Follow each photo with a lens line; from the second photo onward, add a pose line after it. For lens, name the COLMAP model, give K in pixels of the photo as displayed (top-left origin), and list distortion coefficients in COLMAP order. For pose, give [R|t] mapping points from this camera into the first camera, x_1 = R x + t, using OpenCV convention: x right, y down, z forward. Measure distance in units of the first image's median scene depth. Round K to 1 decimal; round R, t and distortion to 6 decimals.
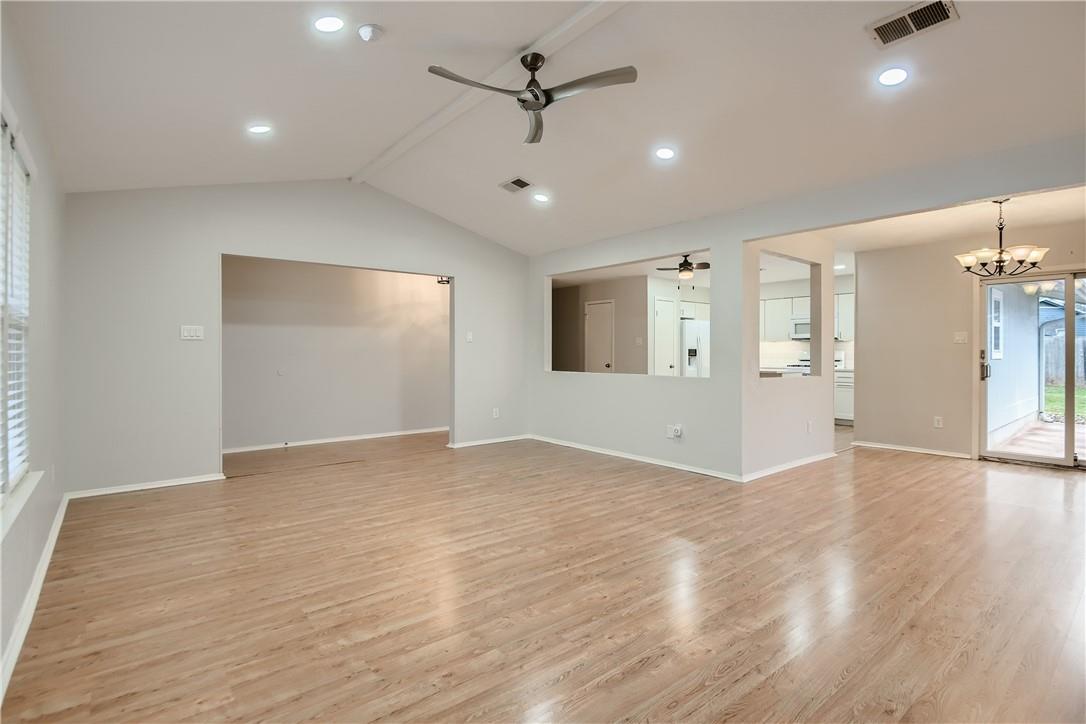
lens RADIAL K [[517.1, 0, 543.7], [0, 517.1, 352.4], [0, 0, 1]] dist [-0.027055, -0.001852]
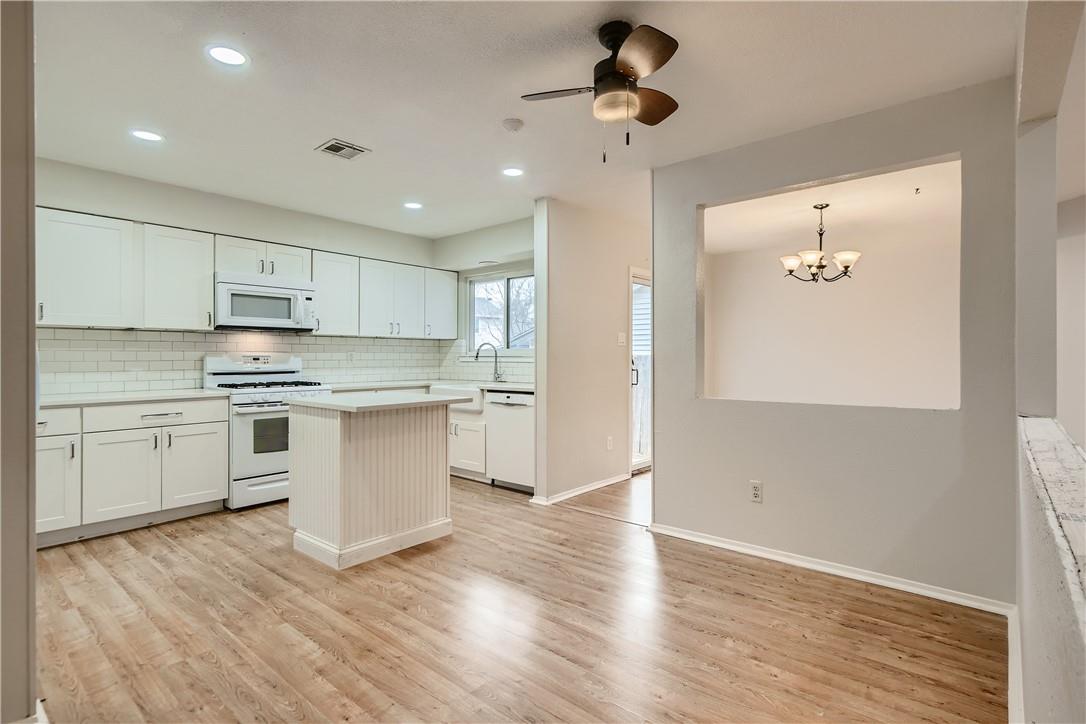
lens RADIAL K [[531.1, 0, 545.4], [0, 531.1, 358.5], [0, 0, 1]] dist [-0.006620, -0.003725]
pose [[-0.193613, -0.007226, 0.981051, -0.042068], [-0.004777, 0.999968, 0.006423, -0.003934], [-0.981066, -0.003443, -0.193641, 1.364753]]
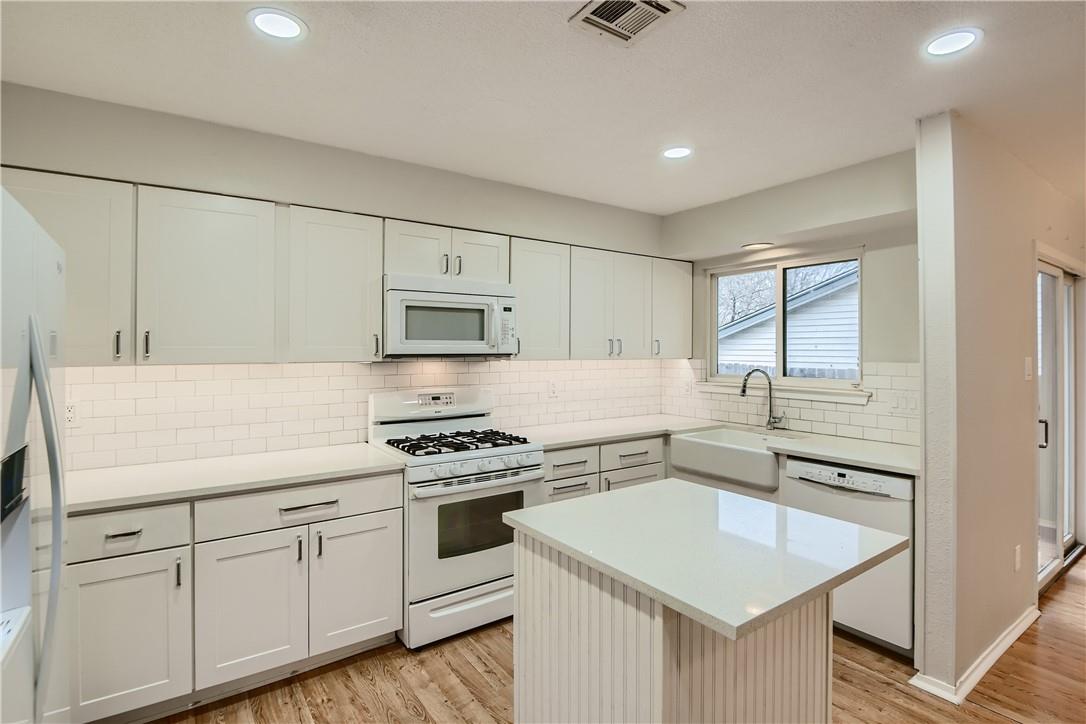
lens RADIAL K [[517.1, 0, 532.3], [0, 517.1, 344.5], [0, 0, 1]] dist [-0.027055, -0.001852]
pose [[0.073924, 0.004098, 0.997255, 0.322195], [-0.004324, 0.999983, -0.003789, -0.053511], [-0.997255, -0.004032, 0.073941, 1.508039]]
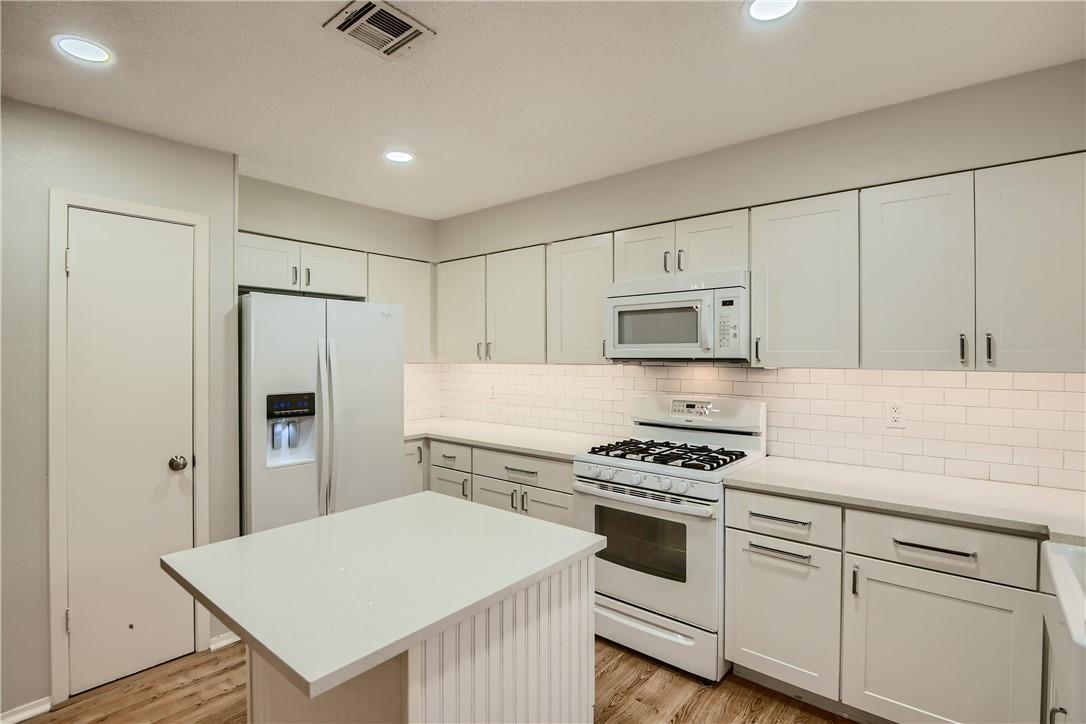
lens RADIAL K [[517.1, 0, 559.8], [0, 517.1, 350.9], [0, 0, 1]] dist [-0.027055, -0.001852]
pose [[0.977242, -0.003364, 0.212103, 0.644615], [0.004042, 0.999988, -0.002760, -0.051338], [-0.212091, 0.003554, 0.977243, 1.165536]]
